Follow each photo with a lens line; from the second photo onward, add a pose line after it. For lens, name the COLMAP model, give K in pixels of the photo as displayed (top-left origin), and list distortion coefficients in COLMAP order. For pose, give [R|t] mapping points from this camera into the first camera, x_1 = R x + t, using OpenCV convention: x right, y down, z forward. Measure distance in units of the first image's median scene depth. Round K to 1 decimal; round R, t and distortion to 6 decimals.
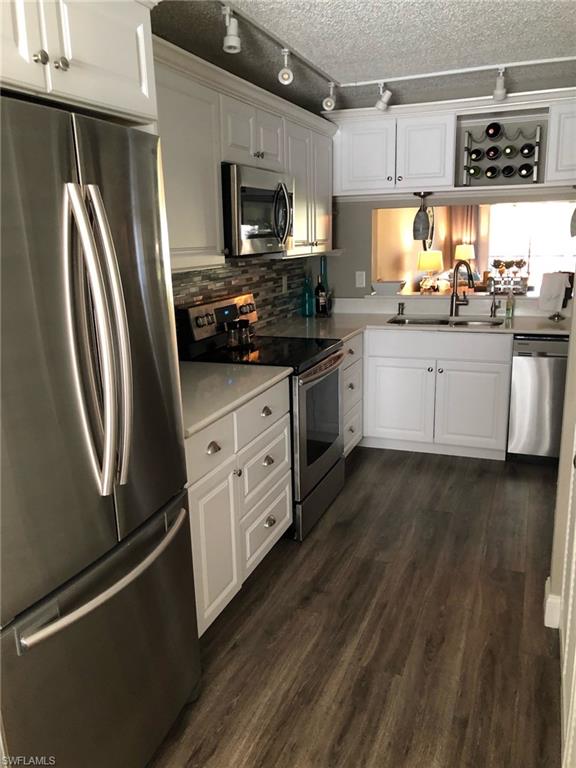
lens RADIAL K [[628.3, 0, 273.6], [0, 628.3, 374.9], [0, 0, 1]] dist [0.055647, -0.070005]
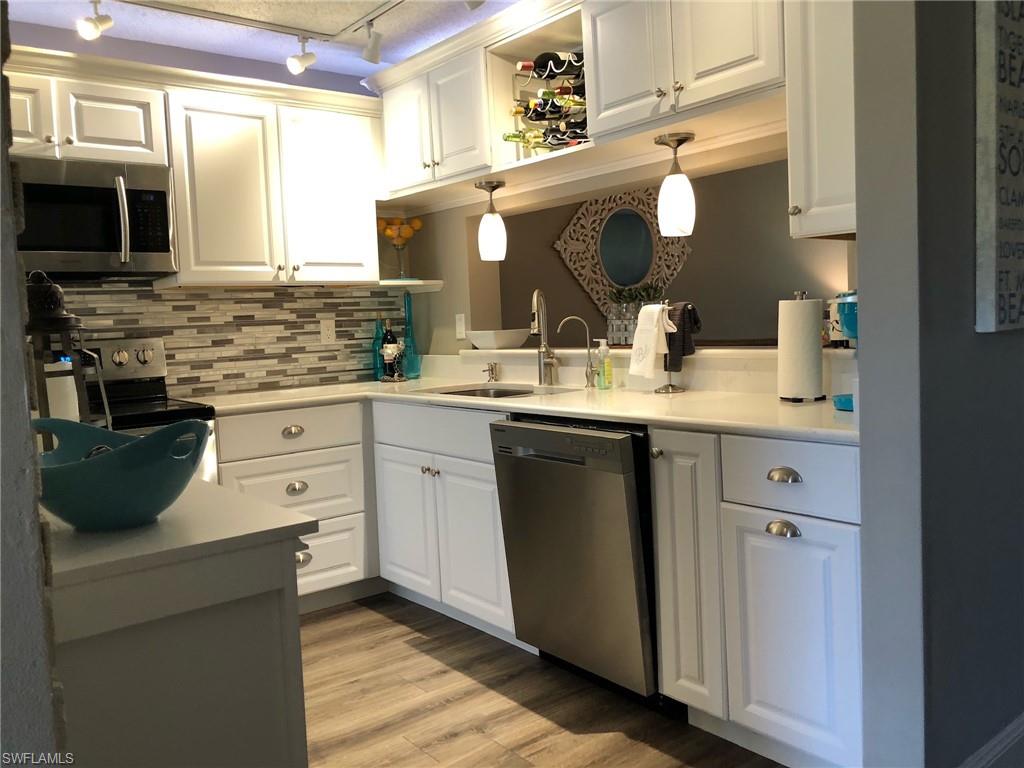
lens RADIAL K [[853.6, 0, 514.7], [0, 853.6, 376.1], [0, 0, 1]] dist [0.035895, -0.048094]
pose [[0.875544, 0.021818, -0.482646, 0.750837], [-0.087559, 0.989603, -0.114101, -0.013005], [0.475139, 0.142160, 0.868351, 0.368151]]
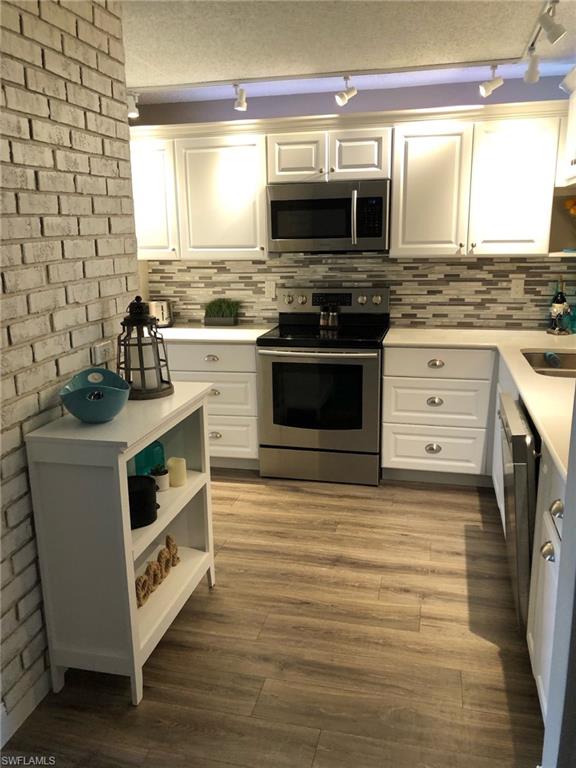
lens RADIAL K [[631.2, 0, 276.7], [0, 631.2, 383.2], [0, 0, 1]] dist [0.103732, -0.310309]
pose [[0.146358, 0.245081, -0.958392, 1.018014], [-0.205407, 0.955238, 0.212907, -0.164060], [0.967671, 0.165700, 0.190148, 0.623230]]
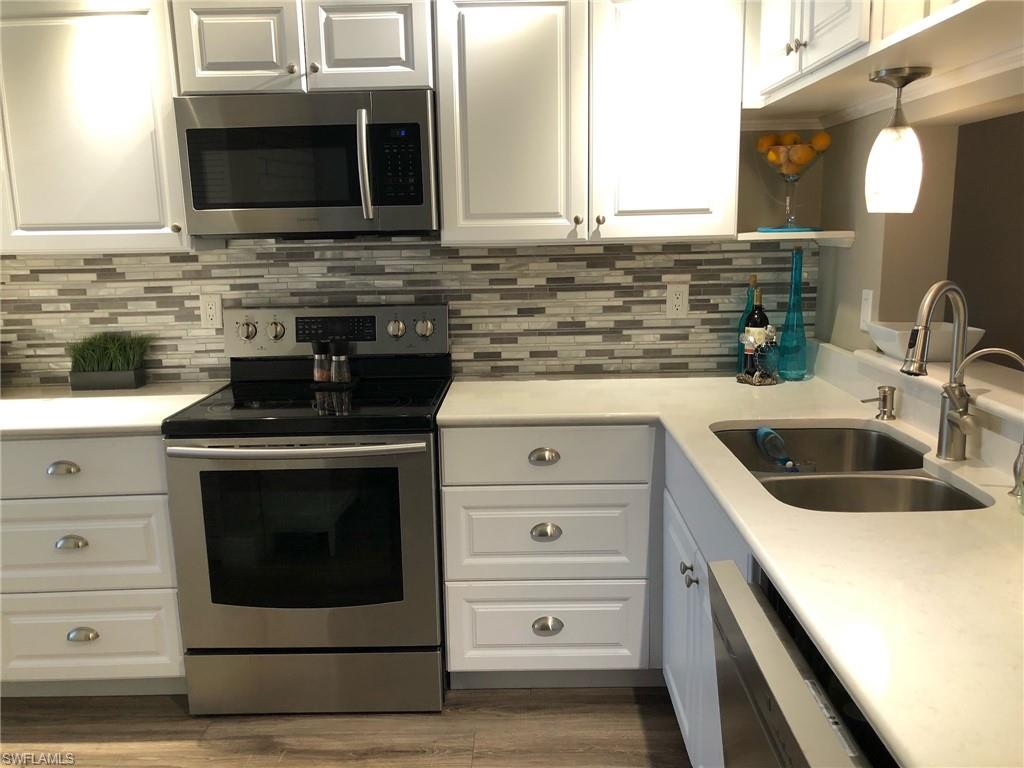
lens RADIAL K [[841.7, 0, 512.0], [0, 841.7, 384.0], [0, 0, 1]] dist [0.103732, -0.310309]
pose [[0.367814, 0.189188, -0.910451, 0.680411], [-0.194064, 0.973144, 0.123816, -0.163709], [0.909424, 0.131145, 0.394650, 0.756404]]
